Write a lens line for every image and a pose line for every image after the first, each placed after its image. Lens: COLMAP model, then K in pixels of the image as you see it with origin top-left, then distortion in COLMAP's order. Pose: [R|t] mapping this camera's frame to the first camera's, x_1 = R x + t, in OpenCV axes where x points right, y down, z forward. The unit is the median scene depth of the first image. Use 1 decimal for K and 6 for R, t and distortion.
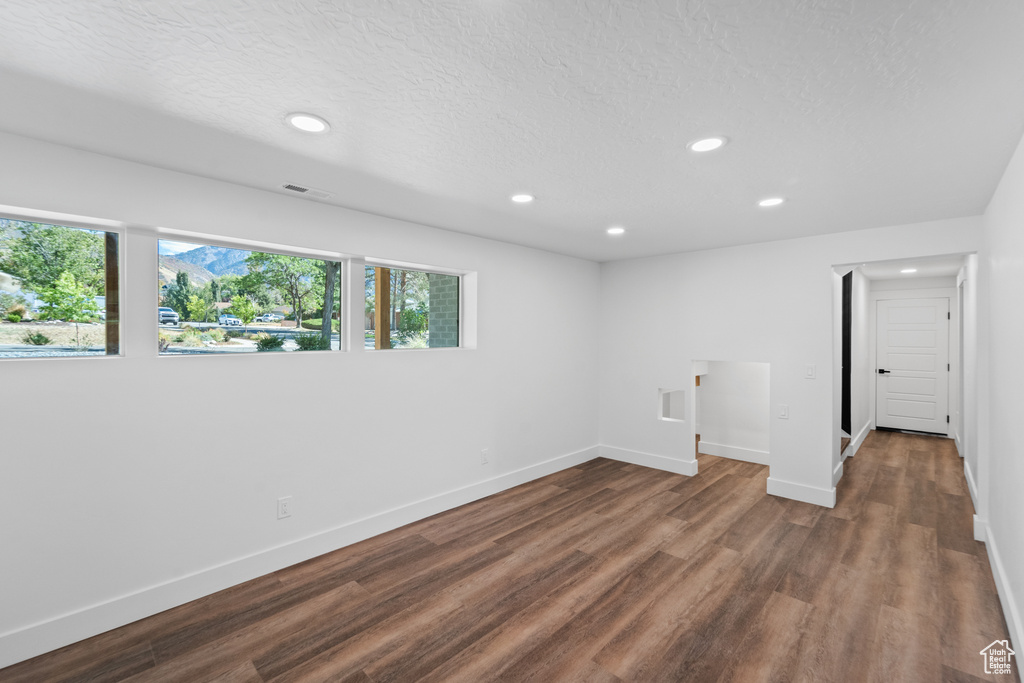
lens RADIAL K [[430.8, 0, 517.3], [0, 430.8, 337.5], [0, 0, 1]] dist [-0.000095, -0.000630]
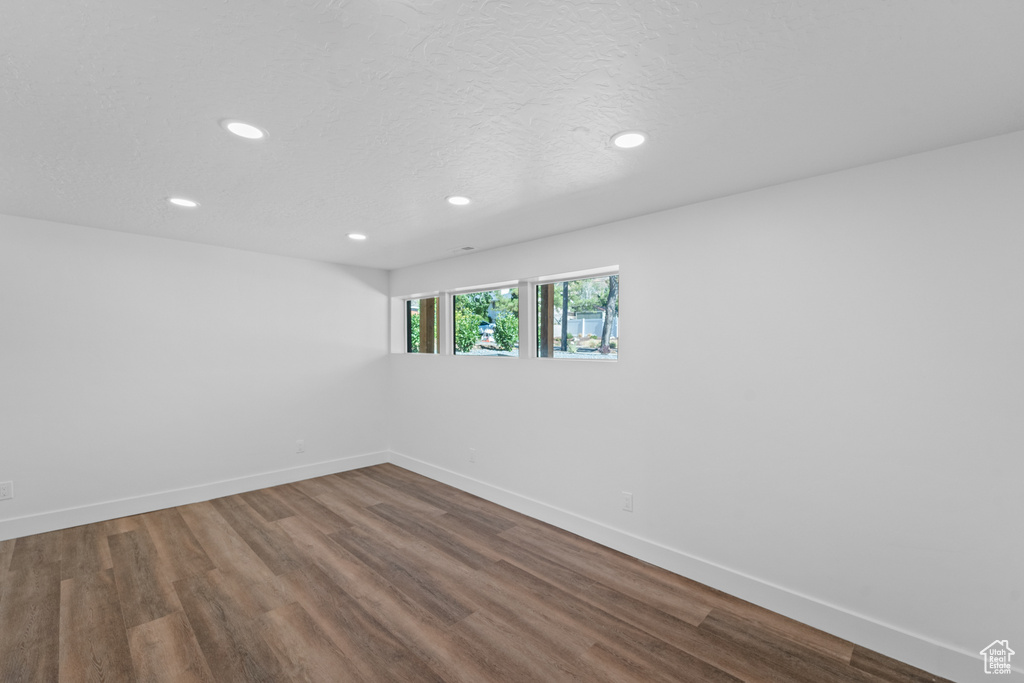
lens RADIAL K [[430.8, 0, 516.5], [0, 430.8, 339.5], [0, 0, 1]] dist [-0.000095, -0.000630]
pose [[-0.000836, -0.016206, -0.999868, 0.765201], [-0.016769, 0.999728, -0.016190, 0.003908], [0.999859, 0.016754, -0.001107, 0.872699]]
